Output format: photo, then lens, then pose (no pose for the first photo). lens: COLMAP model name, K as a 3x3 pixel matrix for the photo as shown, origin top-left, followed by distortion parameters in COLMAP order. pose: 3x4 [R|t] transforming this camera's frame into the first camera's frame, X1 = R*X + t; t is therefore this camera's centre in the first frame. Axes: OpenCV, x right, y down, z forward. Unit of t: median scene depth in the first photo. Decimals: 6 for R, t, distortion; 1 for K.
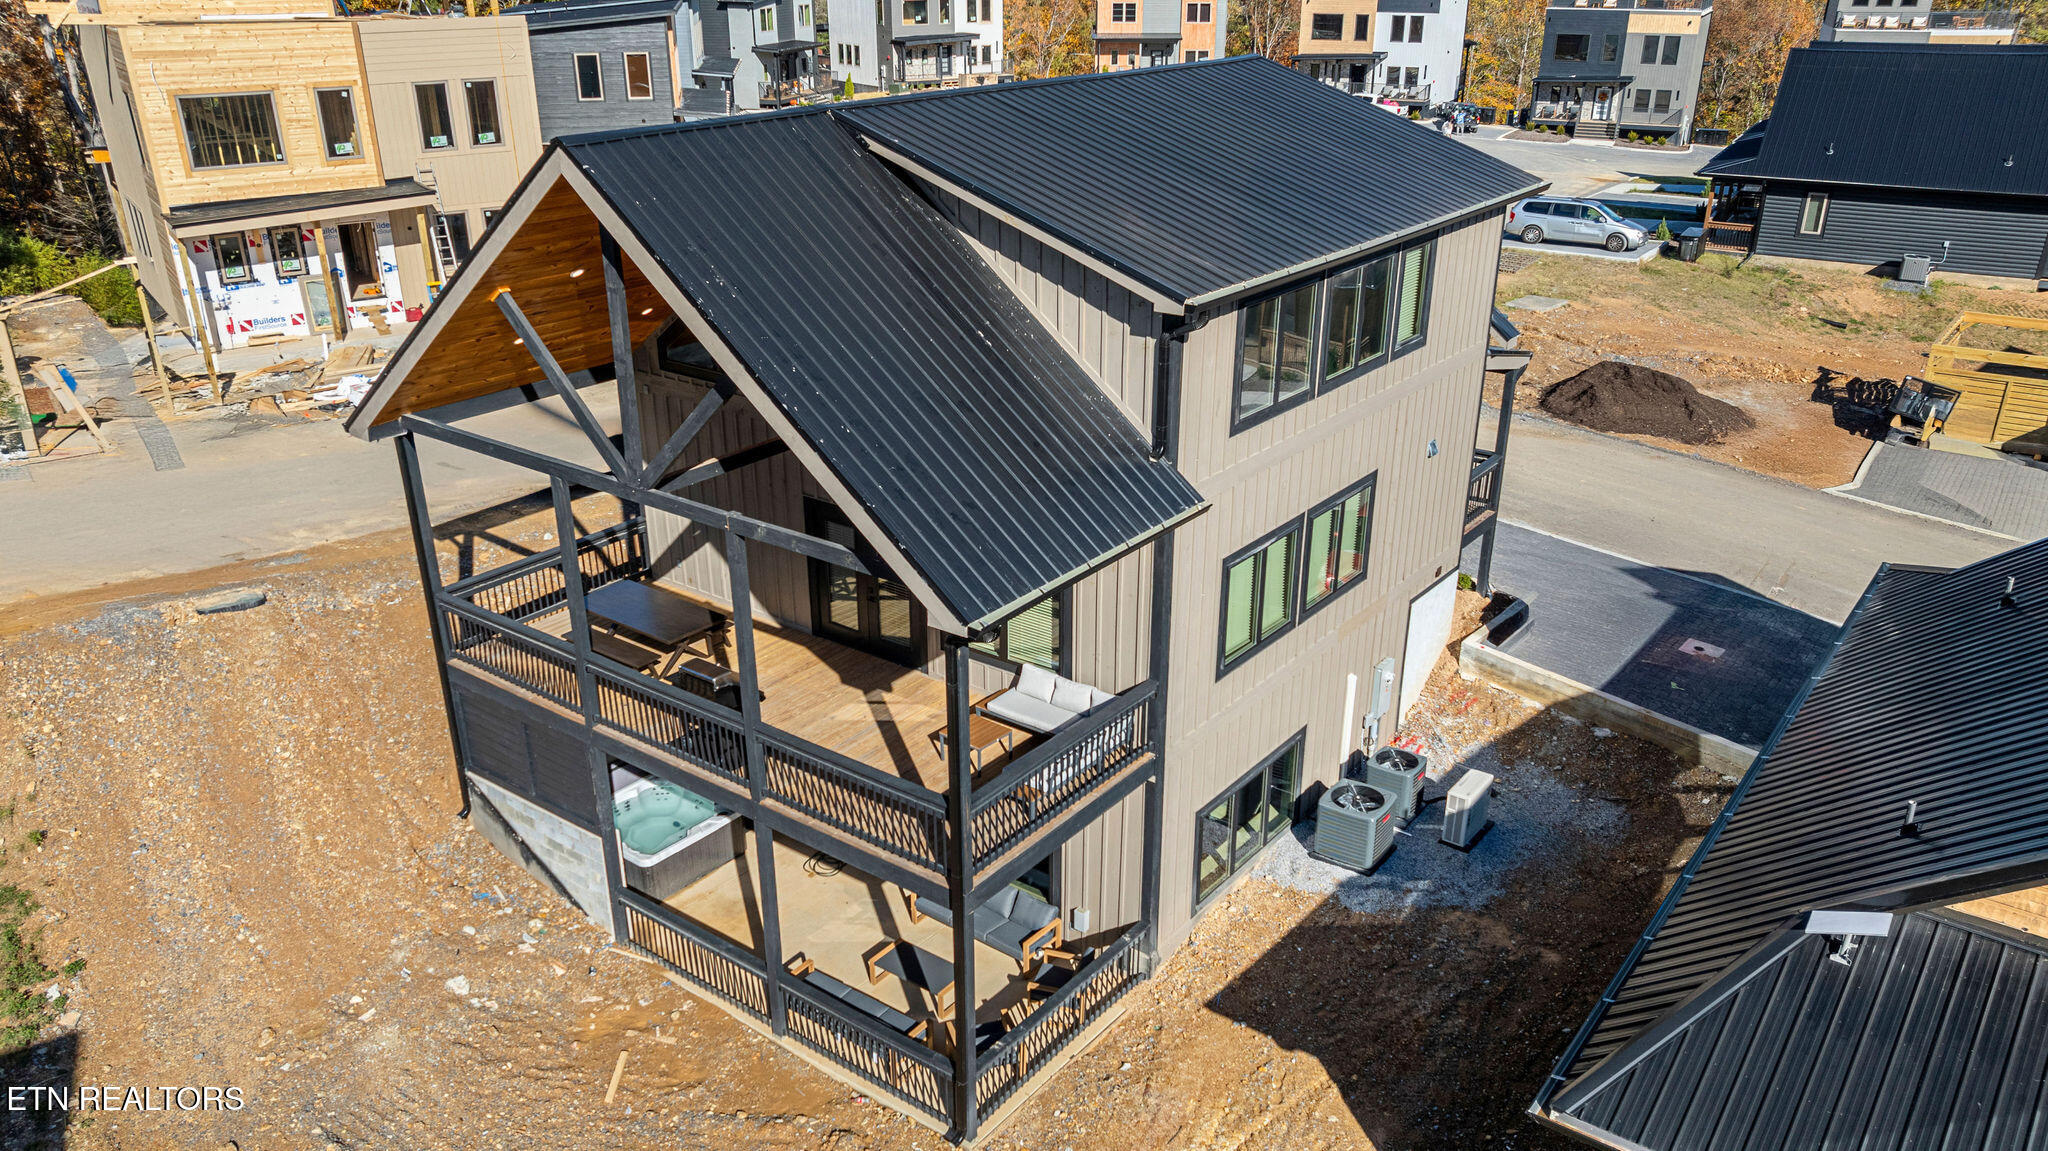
lens RADIAL K [[1455.9, 0, 1007.5], [0, 1455.9, 585.2], [0, 0, 1]] dist [-0.021667, 0.000977]
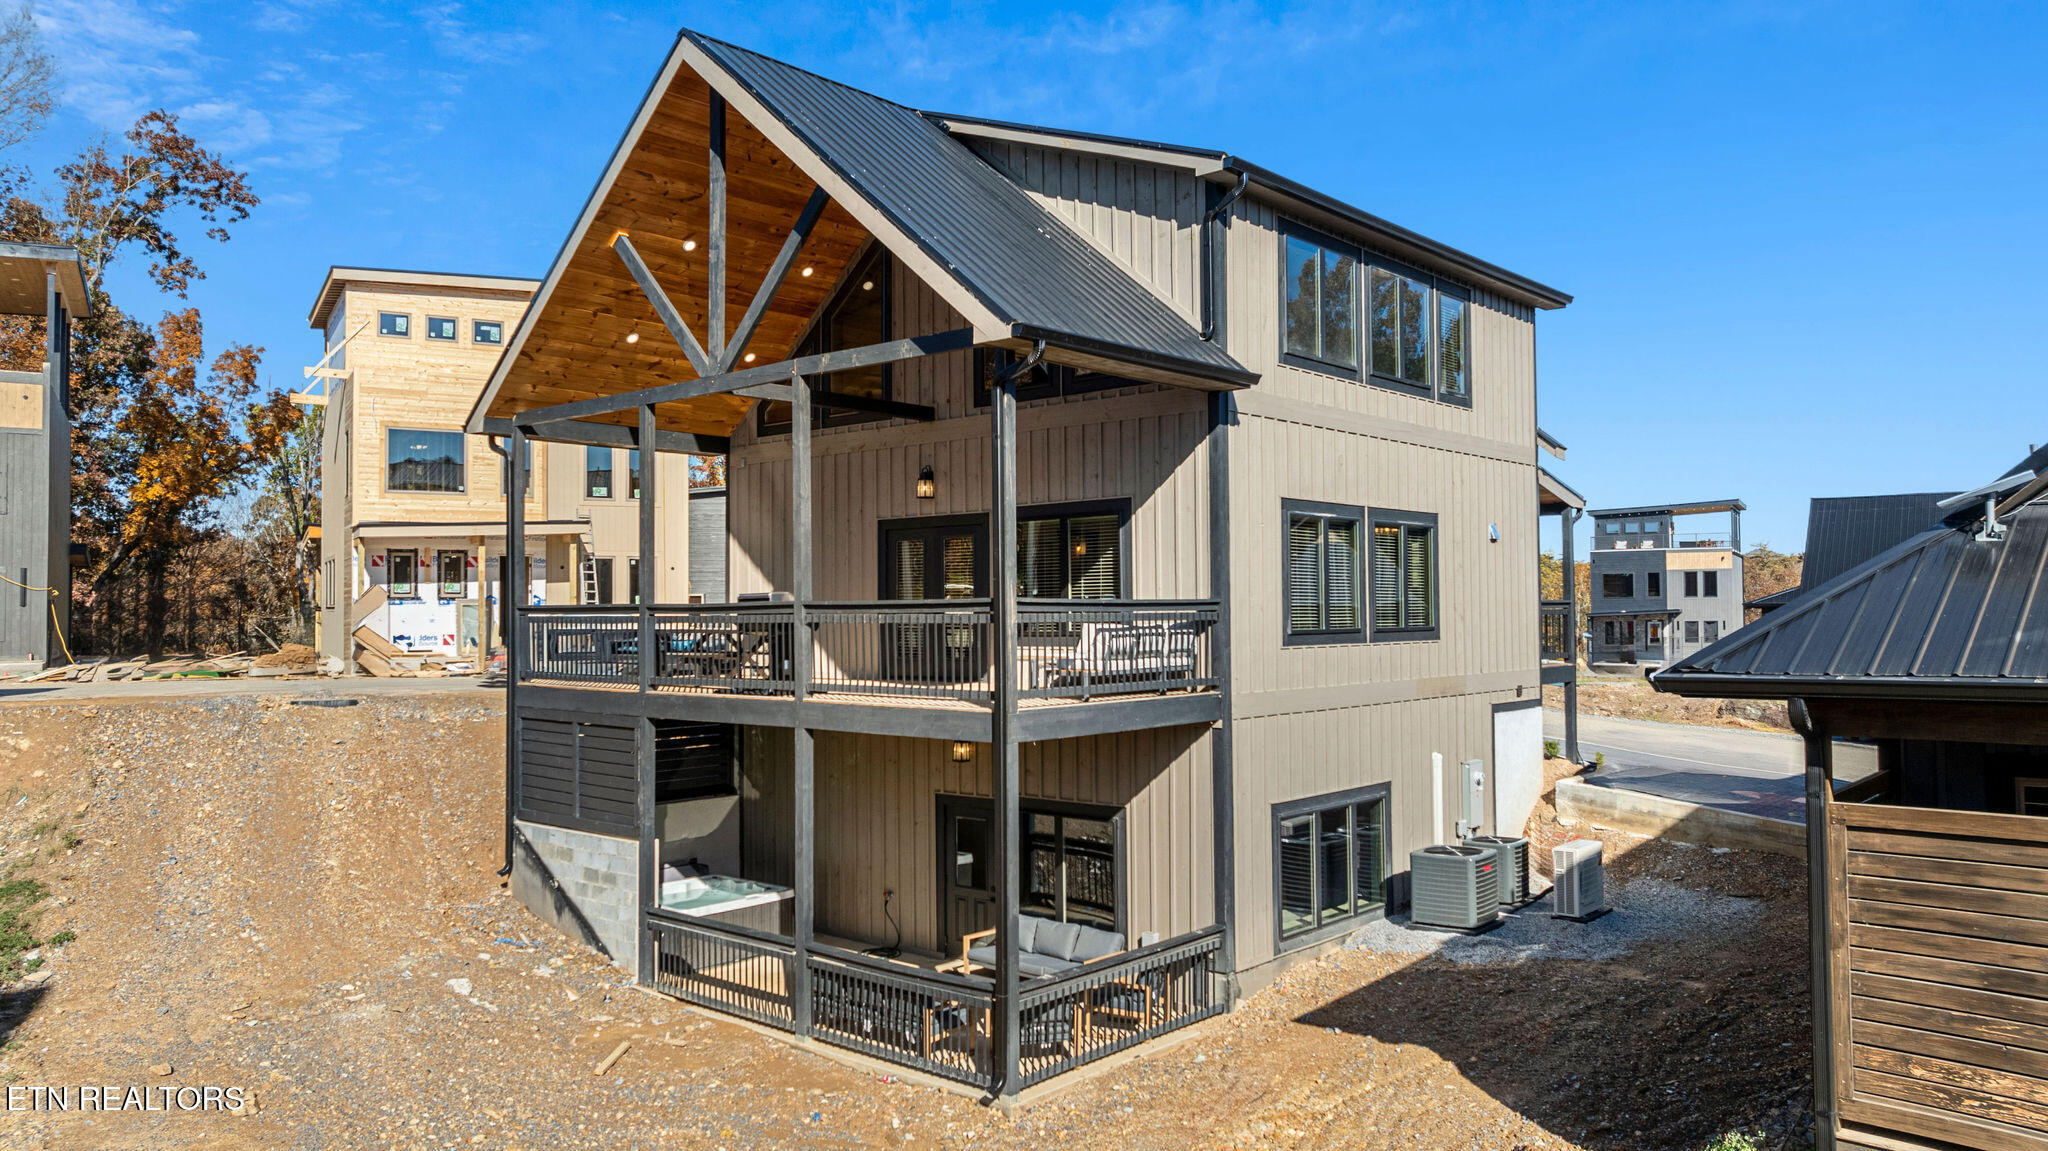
lens RADIAL K [[1367.9, 0, 1024.0], [0, 1367.9, 575.5], [0, 0, 1]] dist [-0.024185, 0.004381]
pose [[0.997720, 0.000803, -0.067489, 0.028406], [-0.029774, 0.902614, -0.429420, 0.368212], [0.060571, 0.430450, 0.900580, 0.132669]]
